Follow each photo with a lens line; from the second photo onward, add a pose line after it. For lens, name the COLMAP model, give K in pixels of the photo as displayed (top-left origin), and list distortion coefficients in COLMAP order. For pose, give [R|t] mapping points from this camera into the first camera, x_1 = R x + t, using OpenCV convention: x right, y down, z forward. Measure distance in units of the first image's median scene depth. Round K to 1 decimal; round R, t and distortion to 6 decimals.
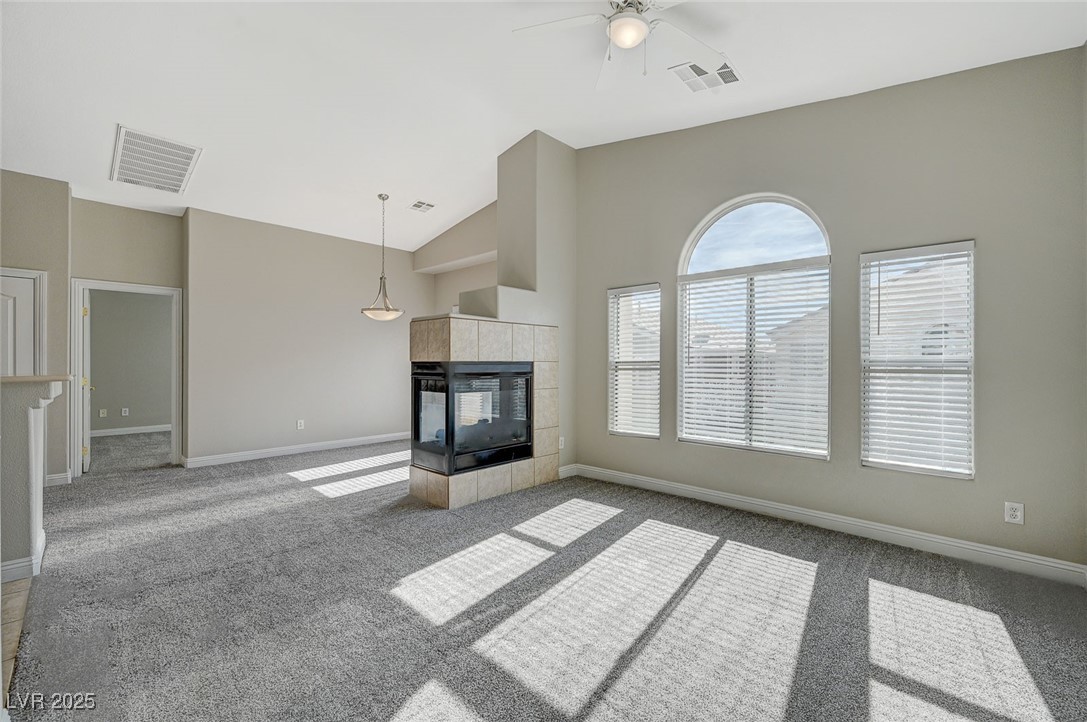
lens RADIAL K [[446.8, 0, 542.0], [0, 446.8, 365.3], [0, 0, 1]] dist [-0.000204, 0.000101]
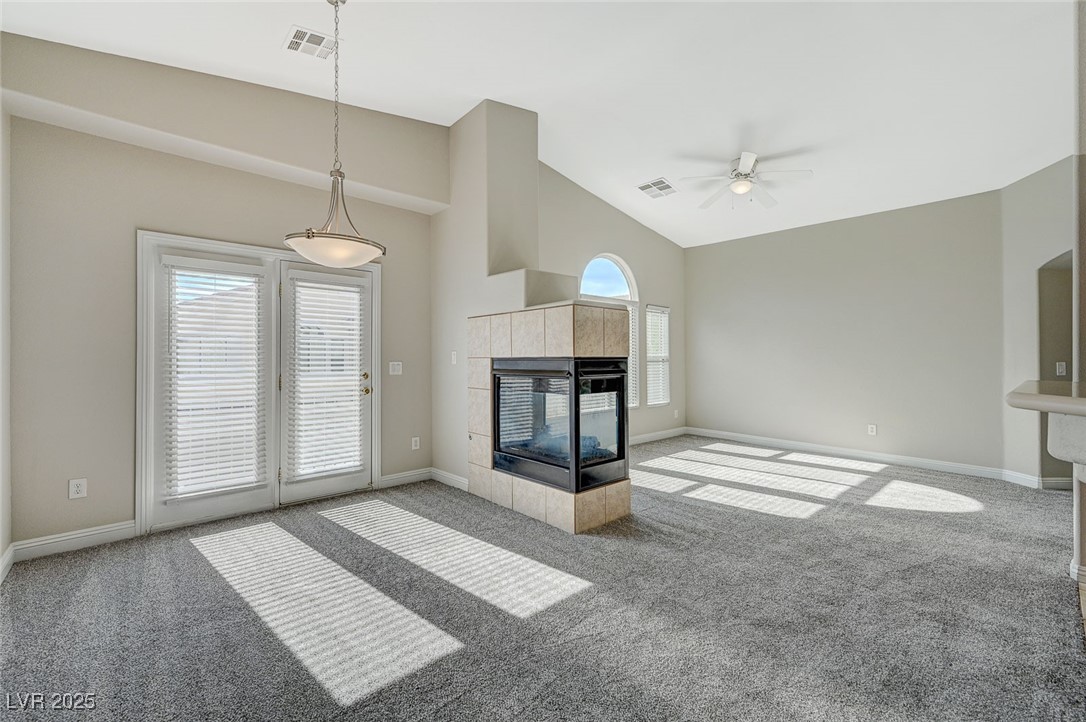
lens RADIAL K [[454.2, 0, 553.2], [0, 454.2, 355.6], [0, 0, 1]] dist [0.004144, 0.000050]
pose [[0.062445, 0.001731, 0.998047, -1.184880], [0.007457, 0.999970, -0.002201, -0.010698], [-0.998021, 0.007579, 0.062430, 1.102697]]
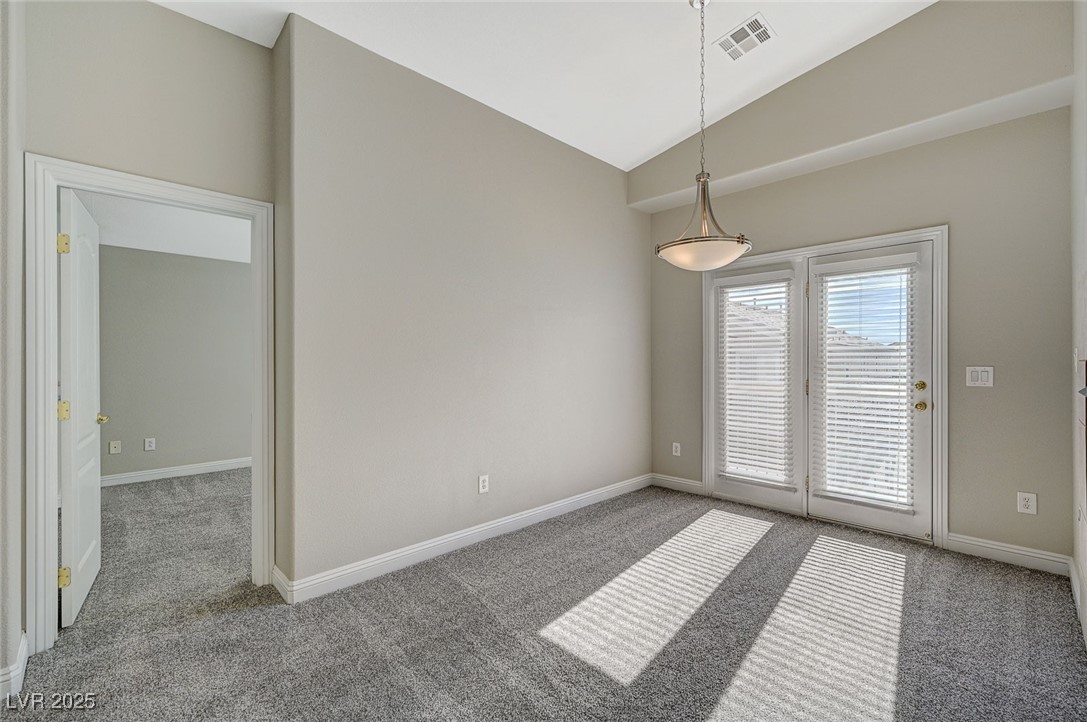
lens RADIAL K [[466.2, 0, 545.1], [0, 466.2, 364.9], [0, 0, 1]] dist [0.002556, 0.000319]
pose [[0.999139, -0.002805, -0.041381, -0.730578], [0.002787, 0.999996, -0.000494, -0.005011], [0.041383, 0.000379, 0.999143, 0.763751]]
